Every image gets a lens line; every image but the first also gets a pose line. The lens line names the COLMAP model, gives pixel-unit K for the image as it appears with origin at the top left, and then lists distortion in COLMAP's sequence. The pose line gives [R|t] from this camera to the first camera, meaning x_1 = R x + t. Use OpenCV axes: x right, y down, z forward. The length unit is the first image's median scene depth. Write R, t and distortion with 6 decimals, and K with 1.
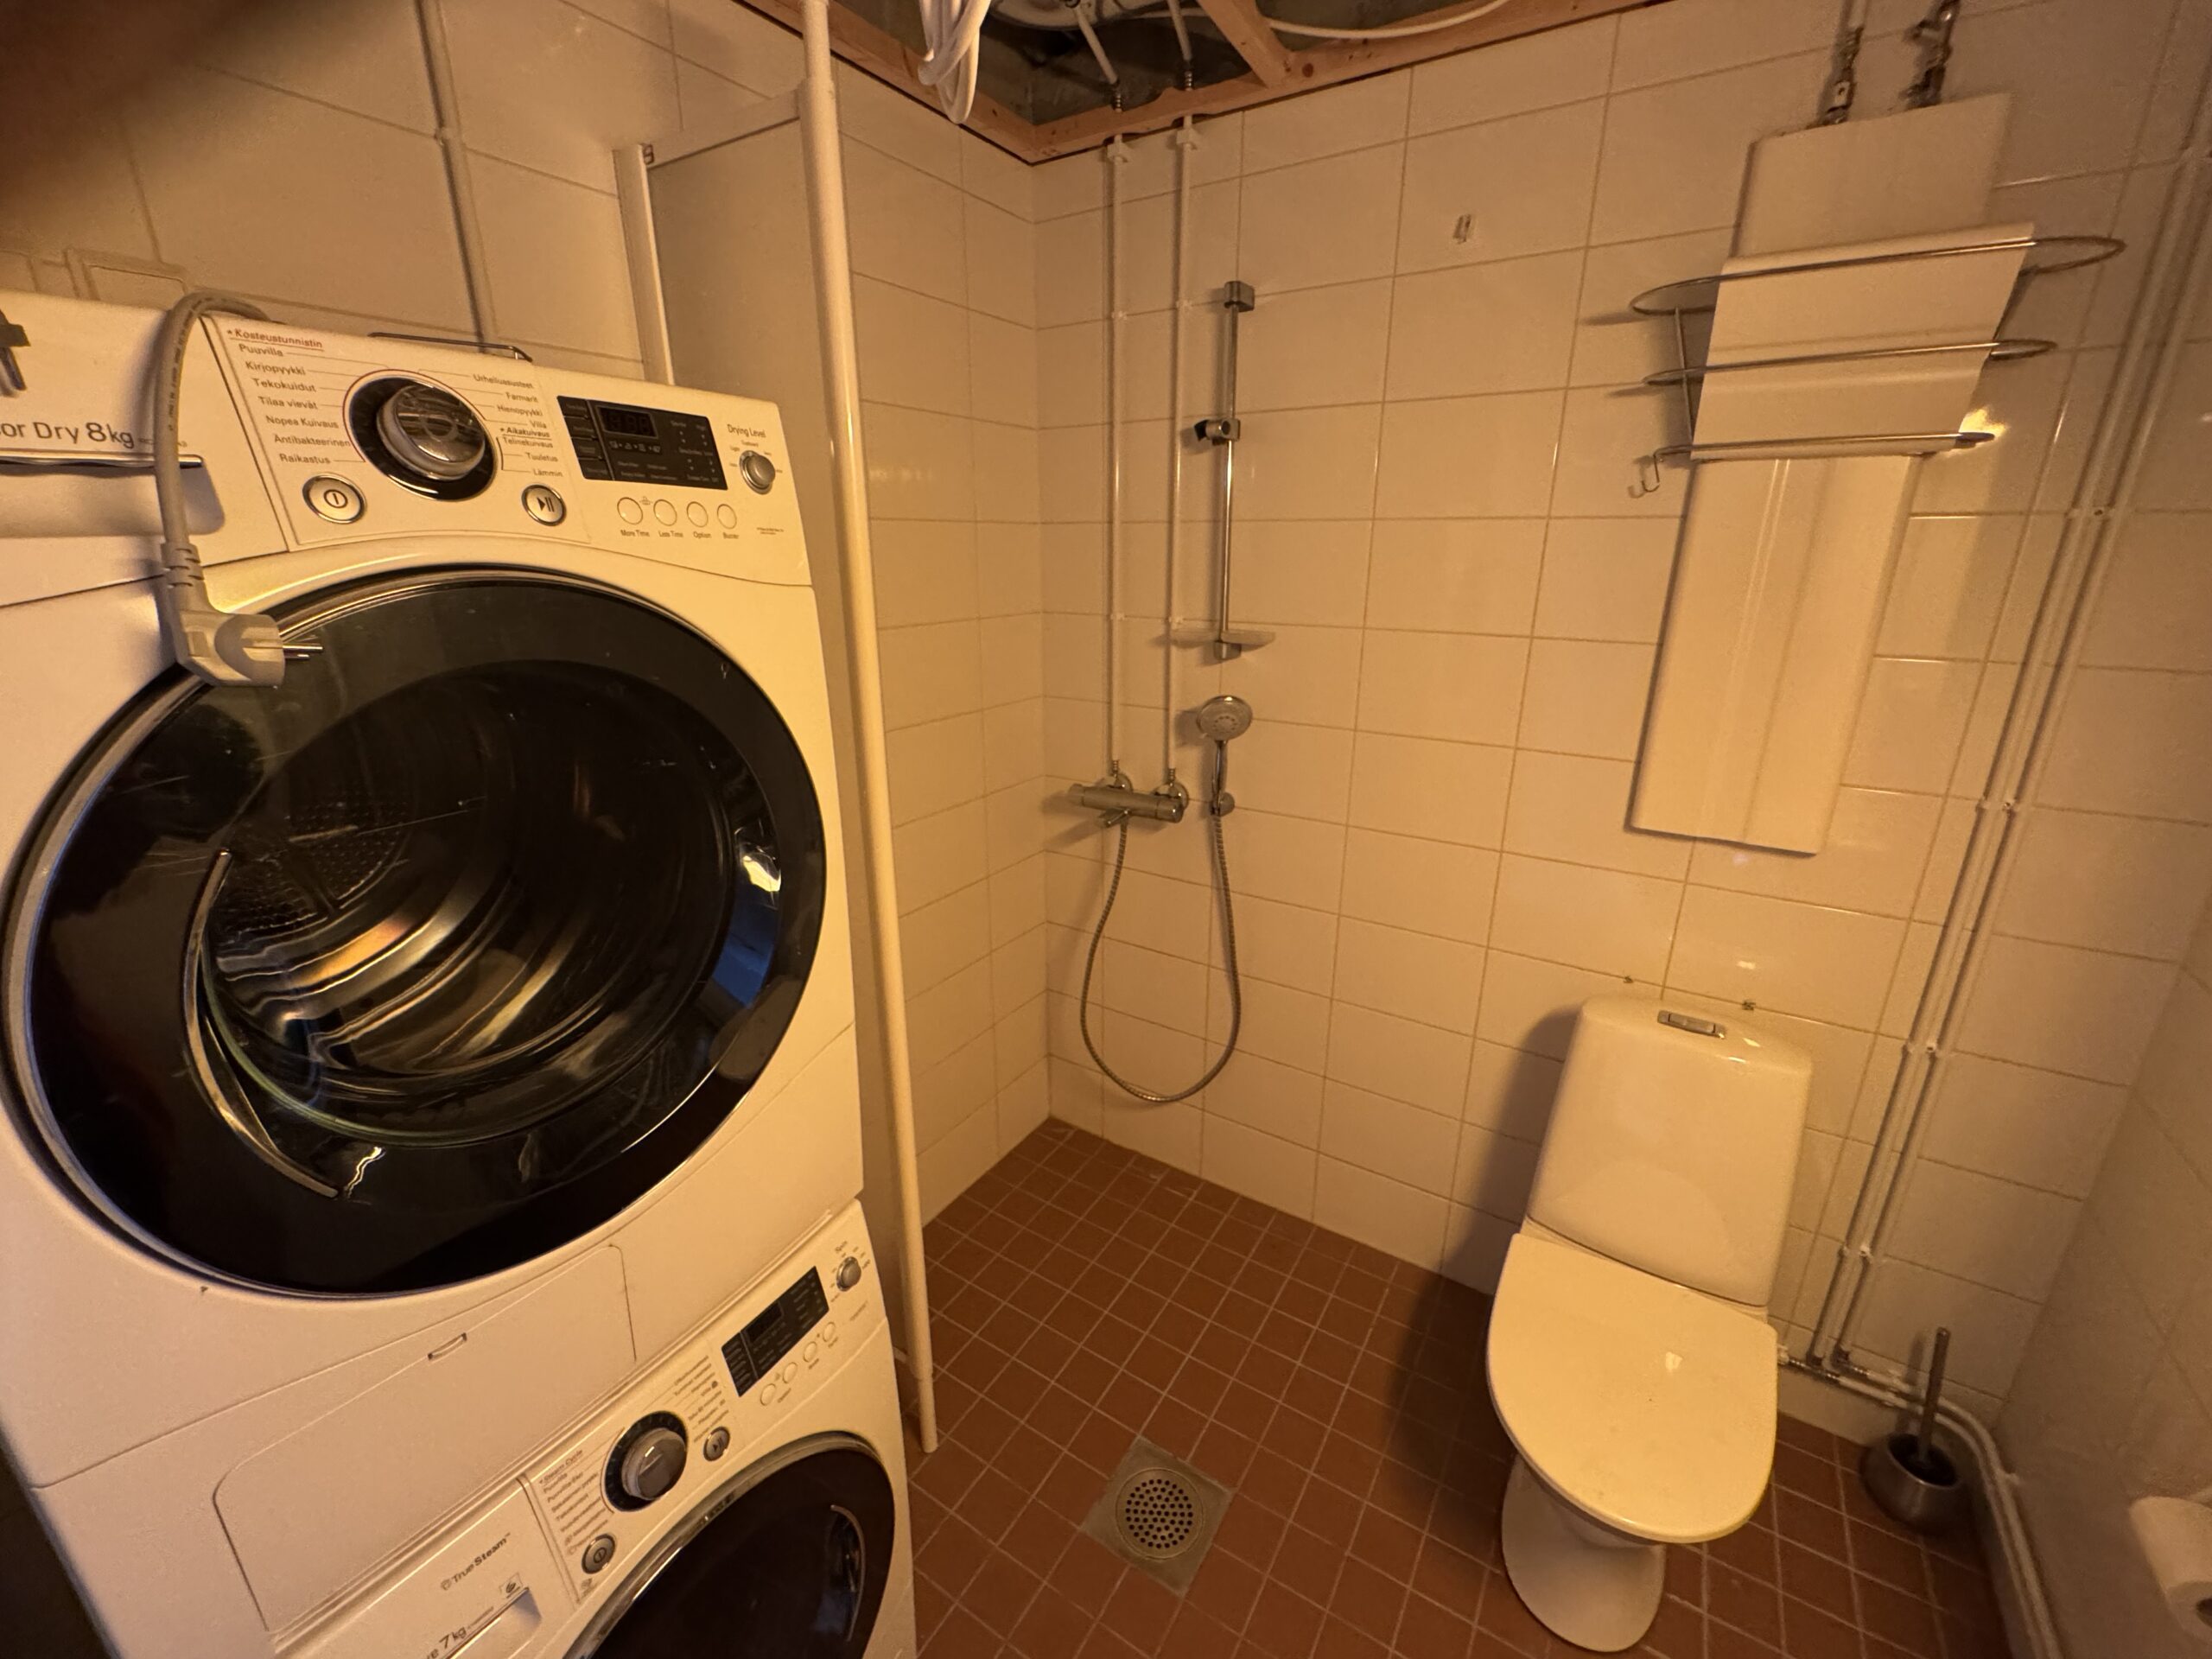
lens RADIAL K [[890.2, 0, 1131.3], [0, 890.2, 833.2], [0, 0, 1]] dist [-0.000456, 0.000345]
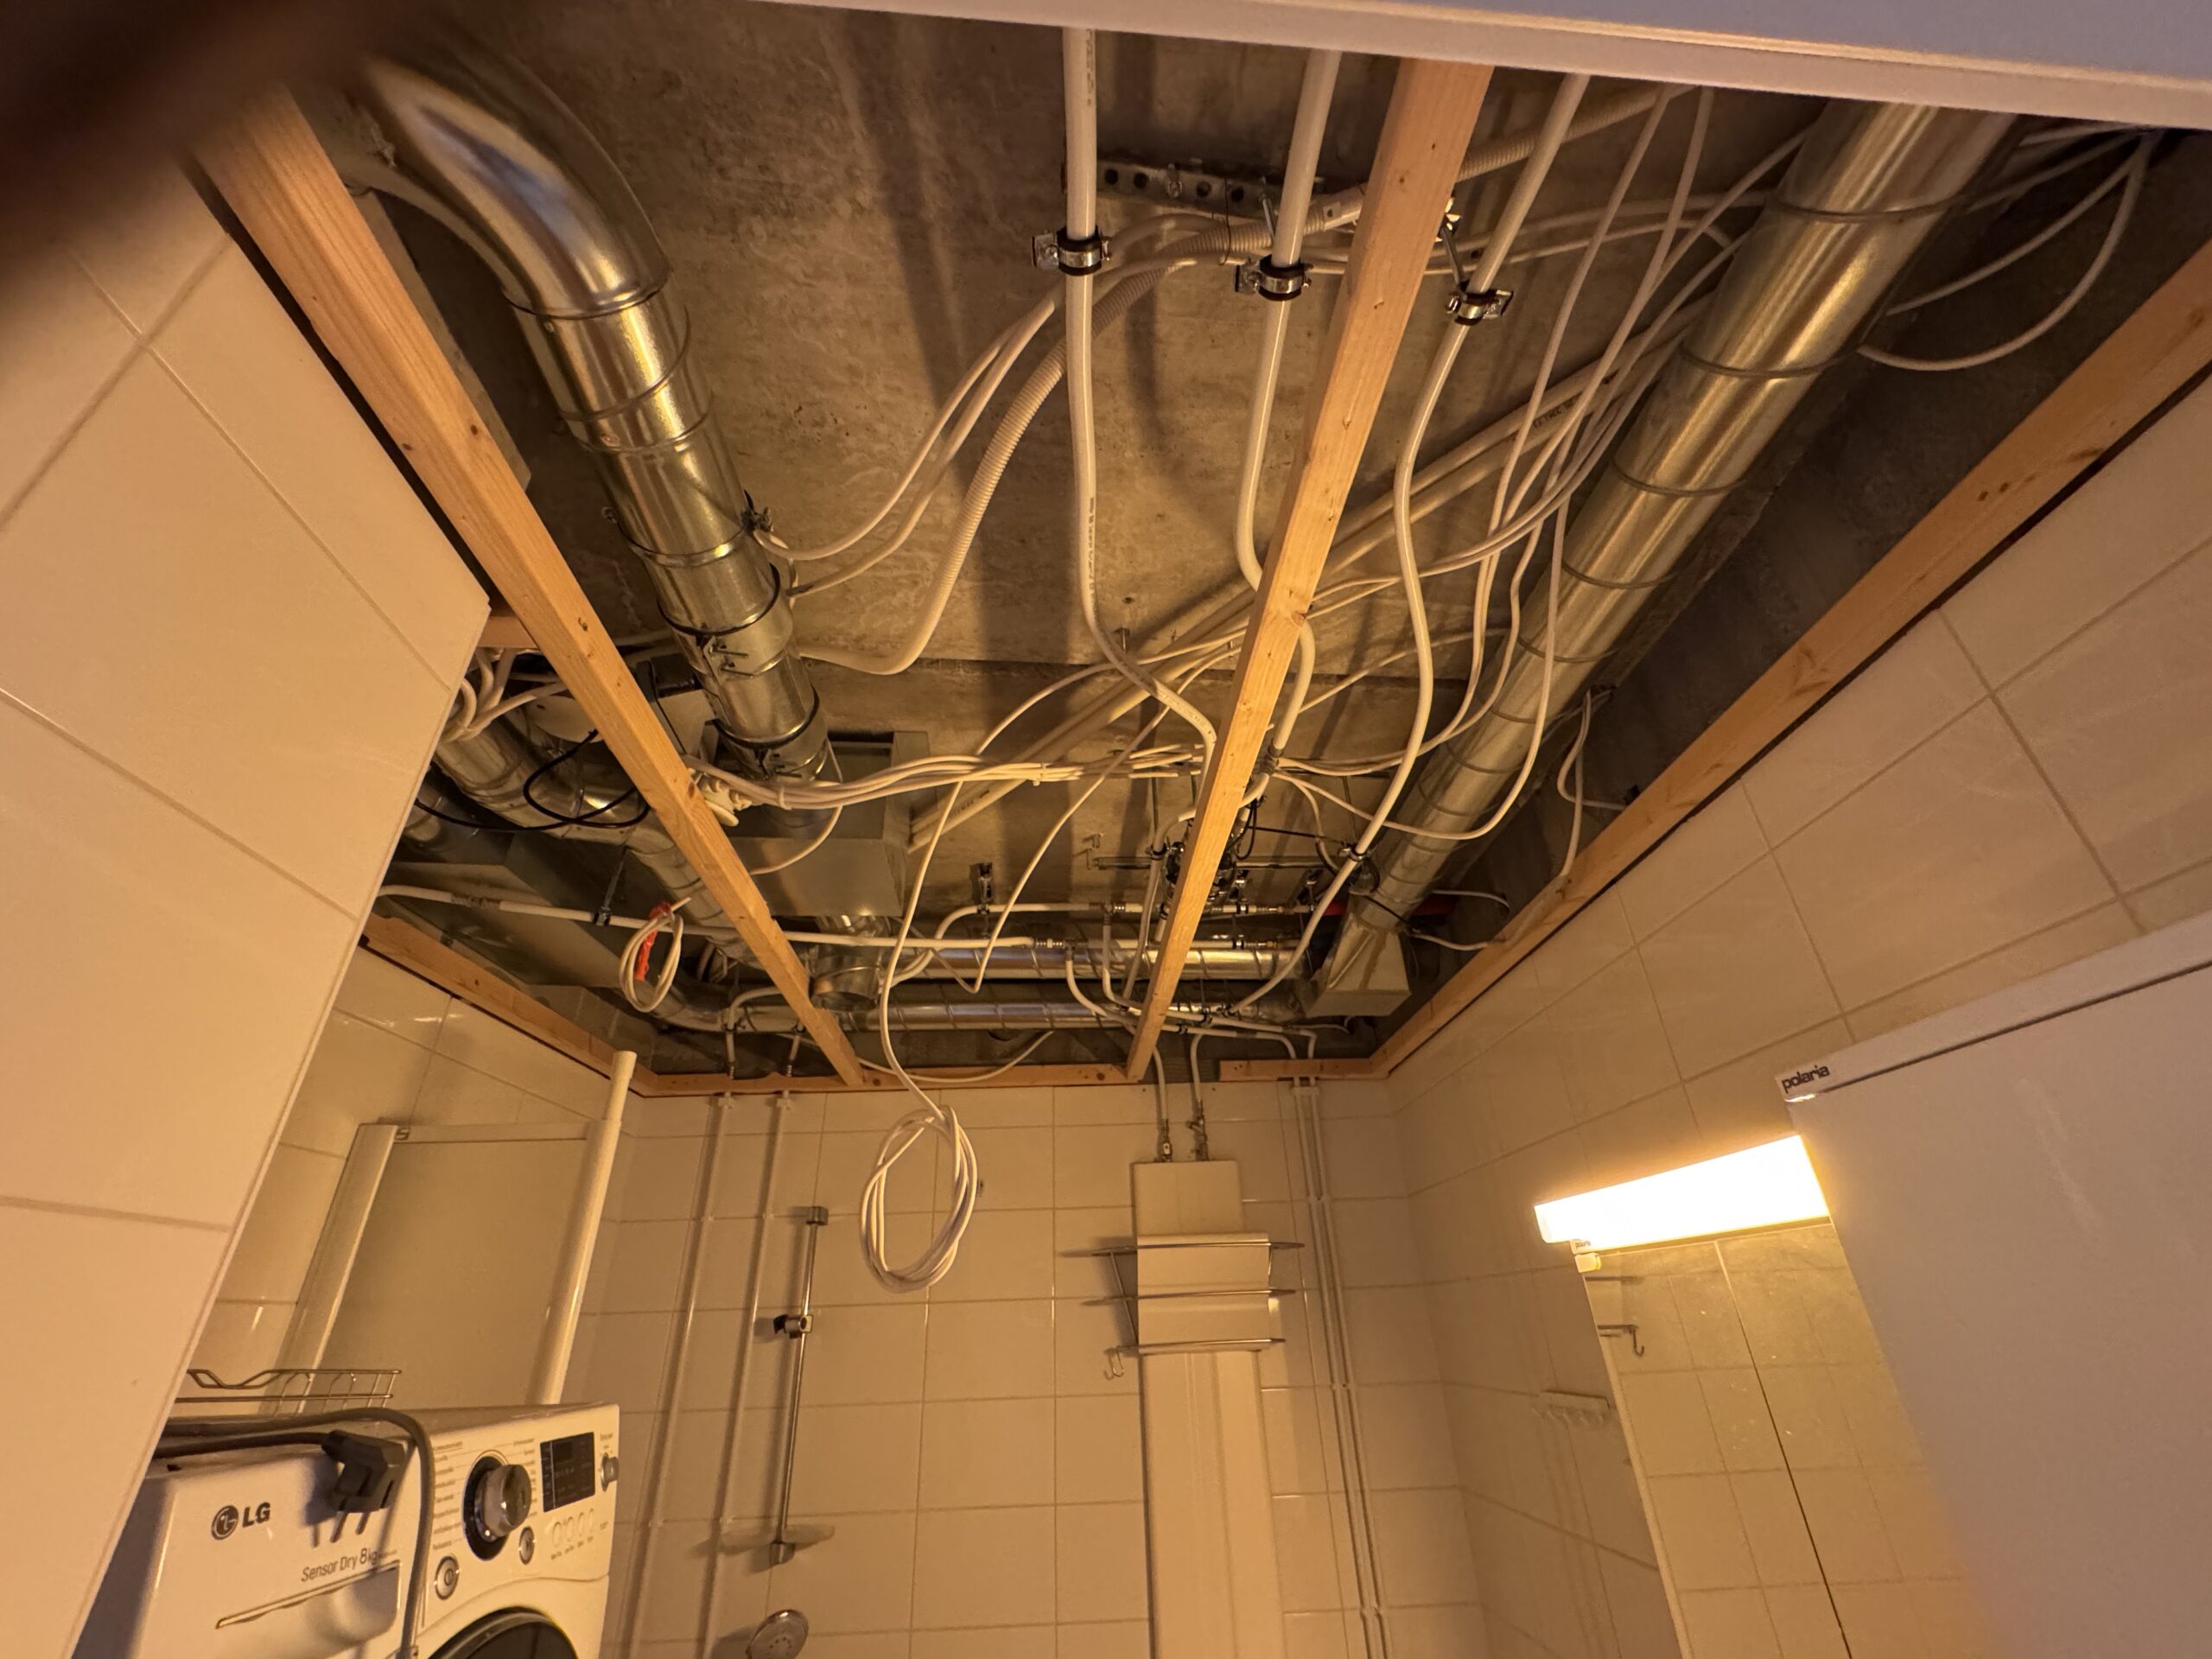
lens RADIAL K [[896.4, 0, 1096.9], [0, 896.4, 822.4], [0, 0, 1]] dist [0.001788, -0.000278]
pose [[0.838737, 0.242526, 0.487546, -0.318030], [0.197135, 0.699372, -0.687034, -0.015183], [-0.507600, 0.672354, 0.538779, -0.315753]]
